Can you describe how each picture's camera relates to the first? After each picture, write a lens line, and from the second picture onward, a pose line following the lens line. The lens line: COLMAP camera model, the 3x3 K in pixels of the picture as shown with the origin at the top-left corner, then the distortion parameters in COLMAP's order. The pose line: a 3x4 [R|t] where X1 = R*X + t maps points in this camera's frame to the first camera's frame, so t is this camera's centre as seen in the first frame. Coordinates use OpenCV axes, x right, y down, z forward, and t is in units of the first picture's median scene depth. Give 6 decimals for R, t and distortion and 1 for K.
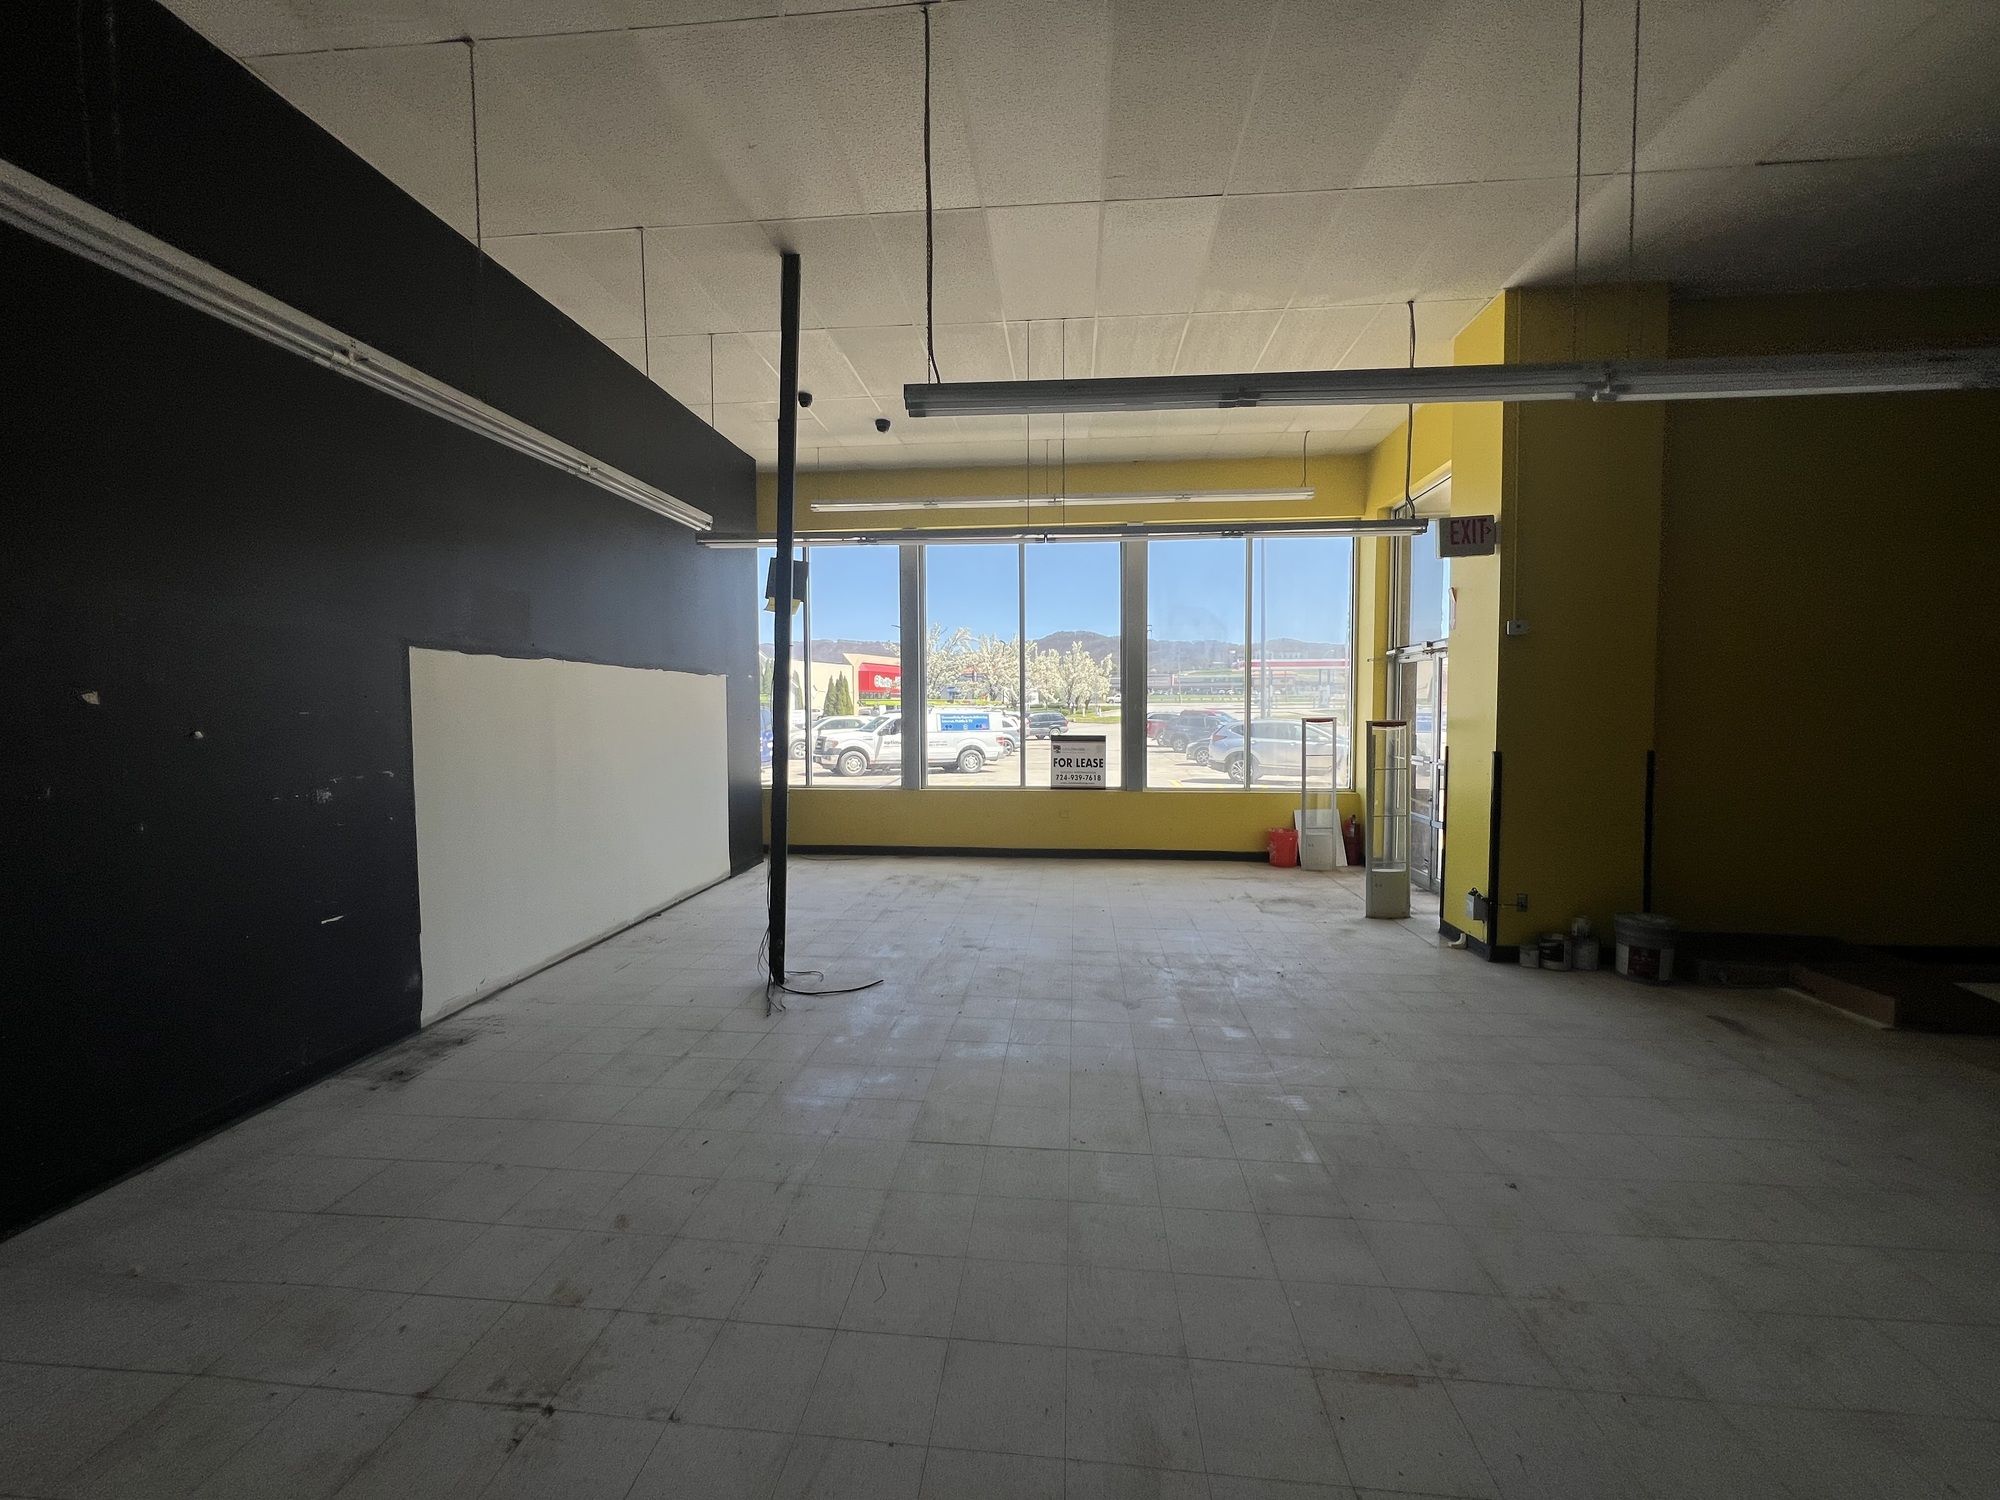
lens RADIAL K [[793.9, 0, 1000.0], [0, 793.9, 750.0], [0, 0, 1]] dist [0.000021, 0.000093]
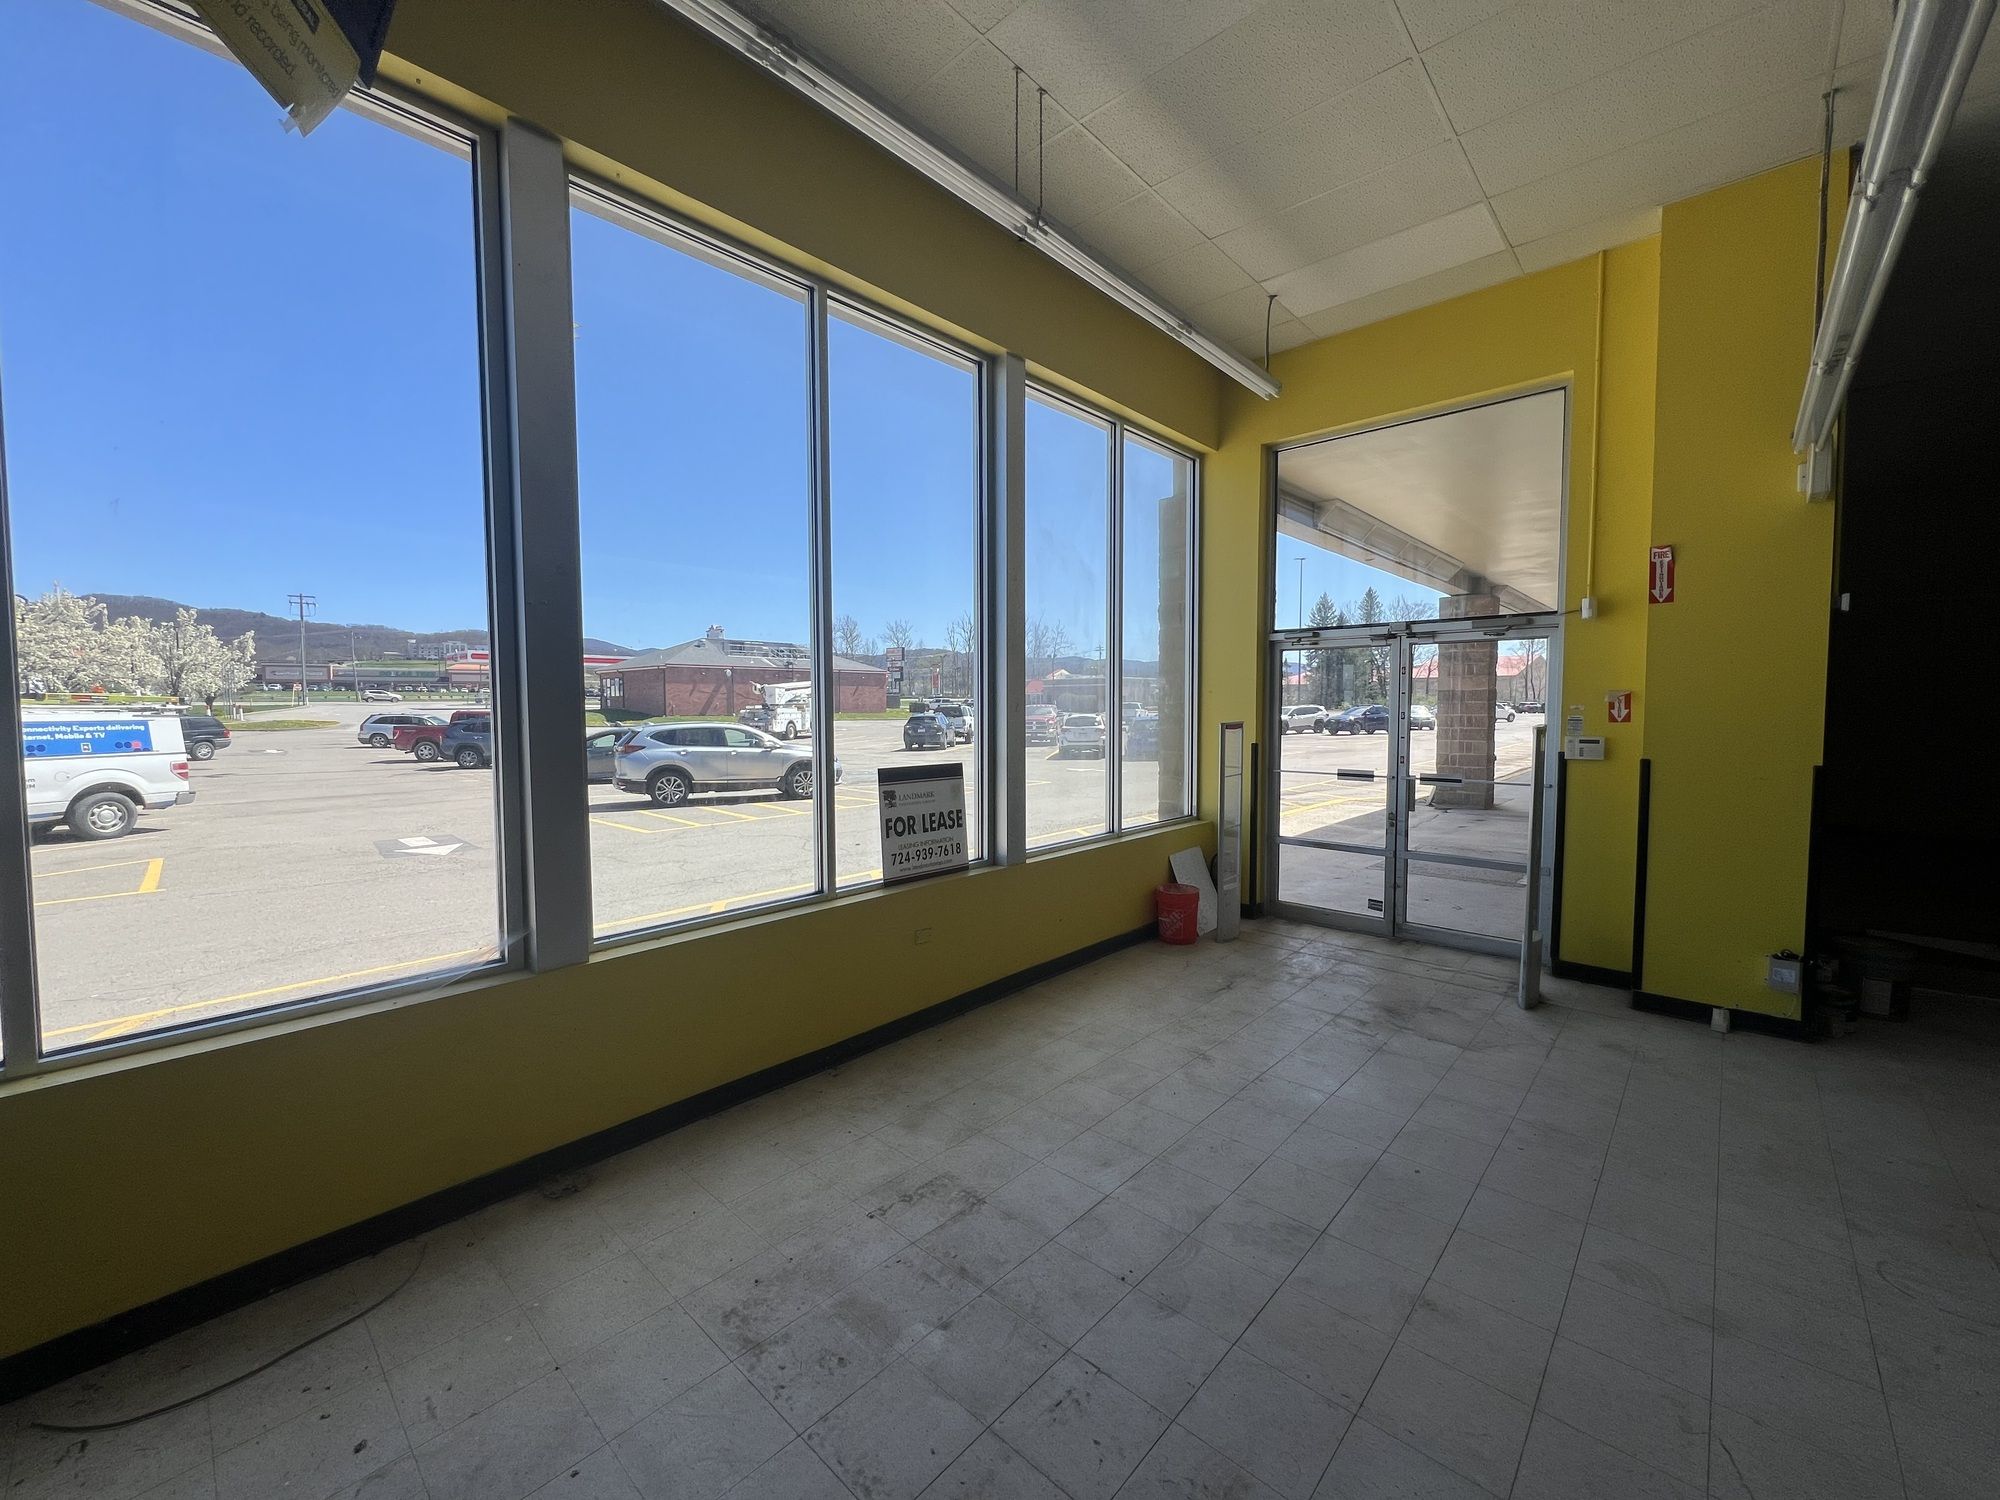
lens RADIAL K [[793.9, 0, 1000.0], [0, 793.9, 750.0], [0, 0, 1]] dist [0.000021, 0.000093]
pose [[0.609201, -0.047189, 0.791610, -0.254809], [0.045849, 0.998654, 0.024247, -0.037951], [-0.791689, 0.021524, 0.610545, 0.665291]]
